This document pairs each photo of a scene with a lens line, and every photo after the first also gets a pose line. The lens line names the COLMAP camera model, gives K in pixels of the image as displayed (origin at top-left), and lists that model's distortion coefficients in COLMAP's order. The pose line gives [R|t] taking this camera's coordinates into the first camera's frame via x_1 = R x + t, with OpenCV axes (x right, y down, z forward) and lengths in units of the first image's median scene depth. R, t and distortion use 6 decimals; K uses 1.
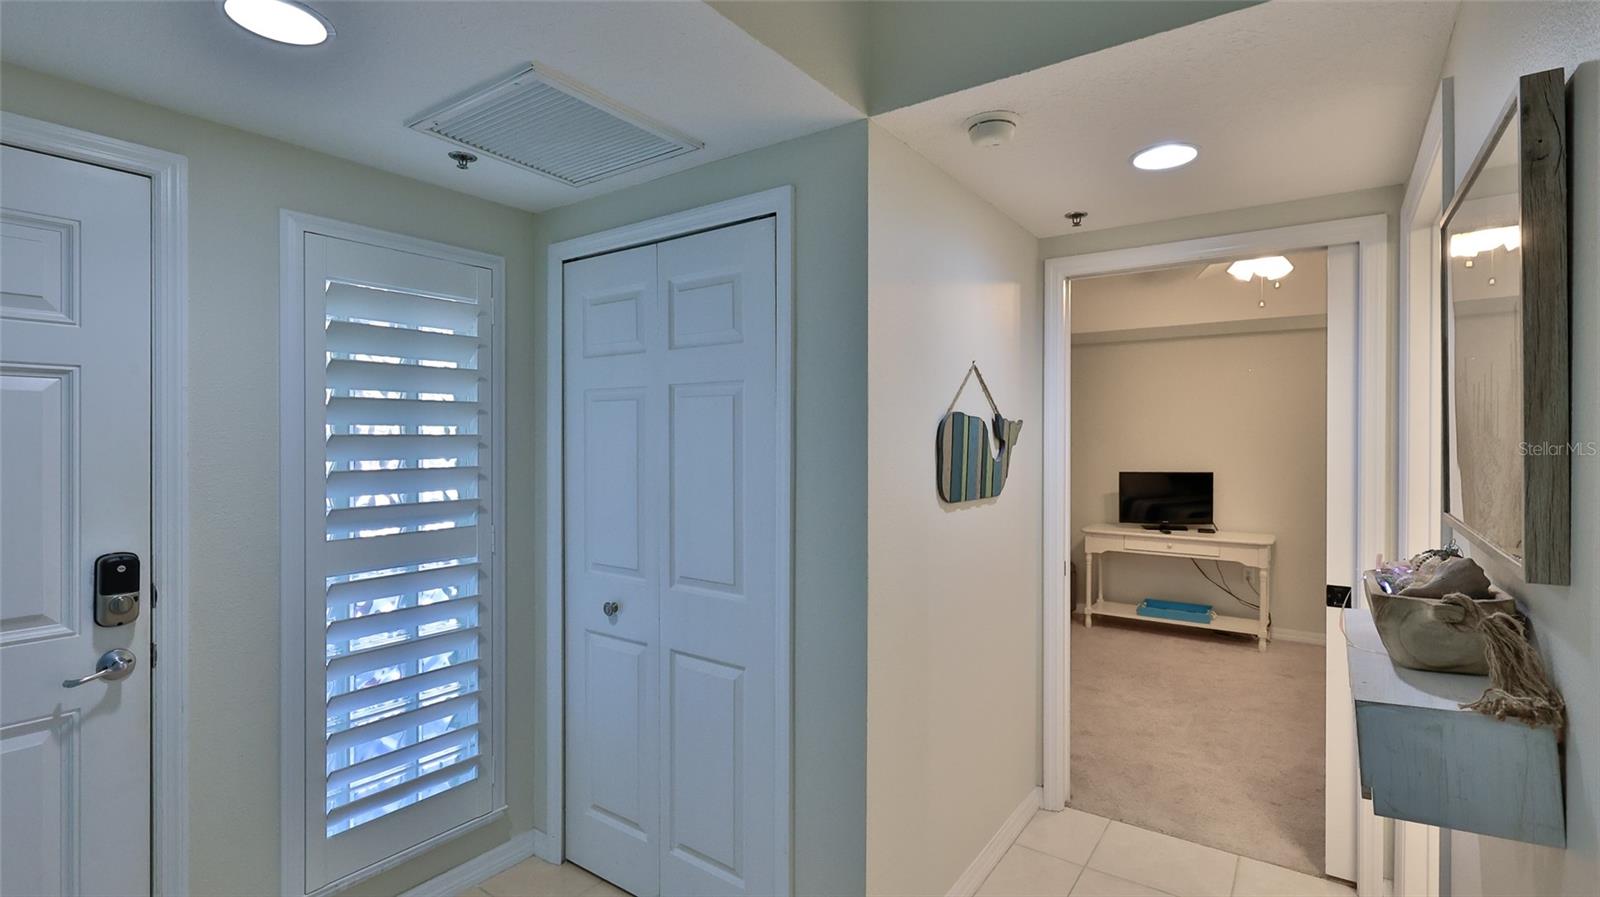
lens RADIAL K [[712.3, 0, 805.6], [0, 712.3, 443.5], [0, 0, 1]] dist [-0.006283, 0.002554]
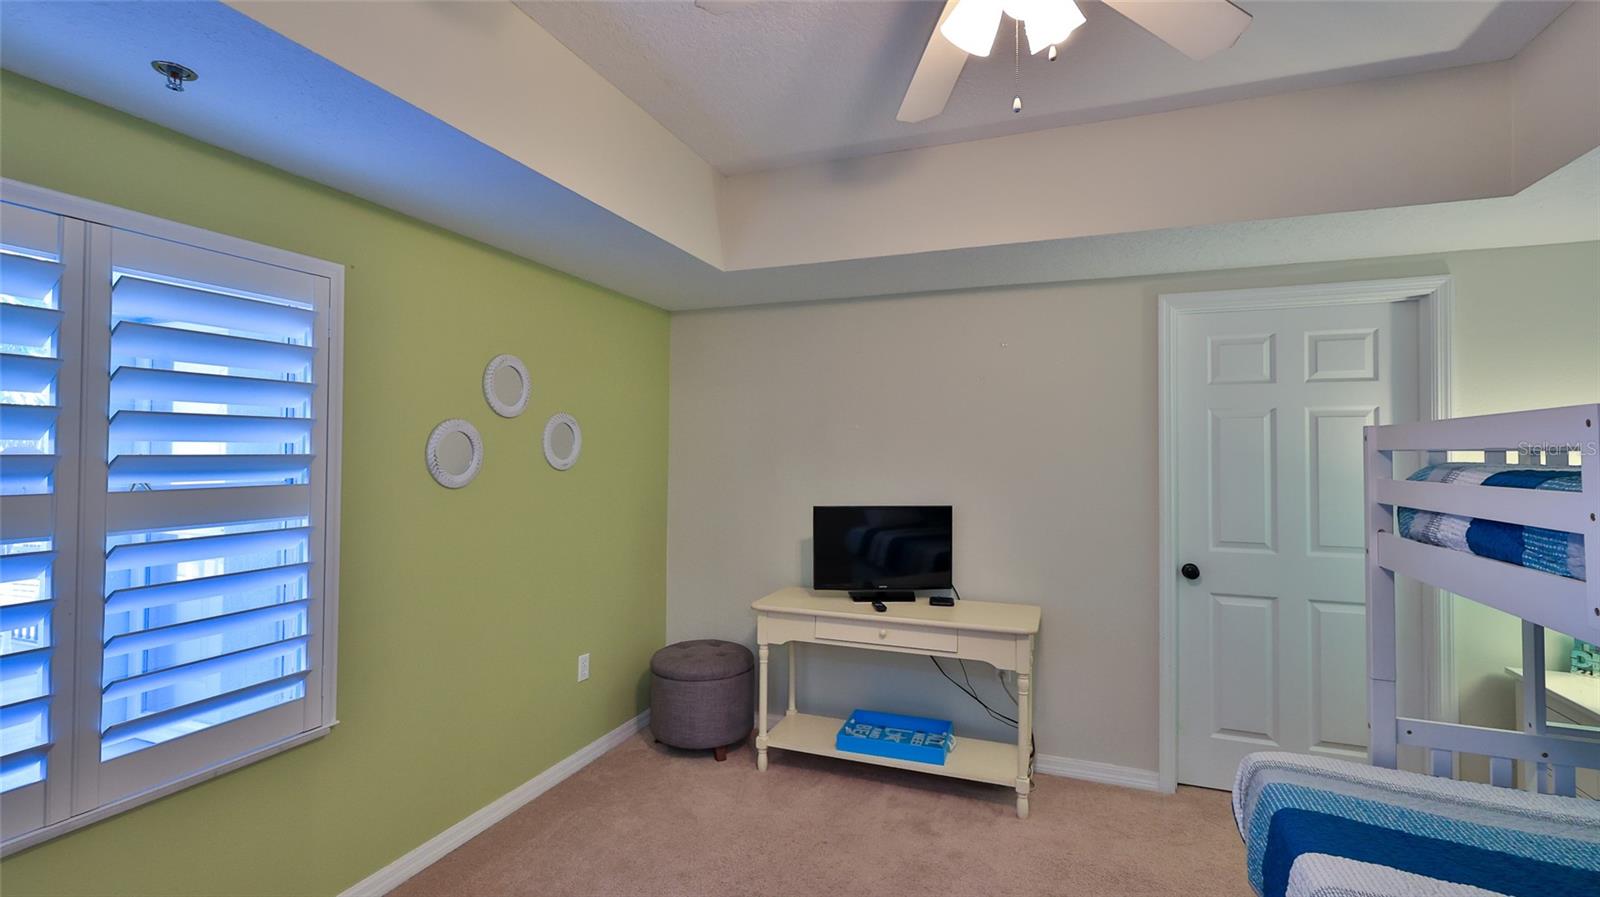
lens RADIAL K [[712.3, 0, 800.5], [0, 712.3, 451.7], [0, 0, 1]] dist [-0.006283, 0.002554]
pose [[0.964634, 0.006648, 0.263511, 0.287257], [-0.003372, 0.999911, -0.012885, 0.001019], [-0.263573, 0.011540, 0.964570, 0.443633]]
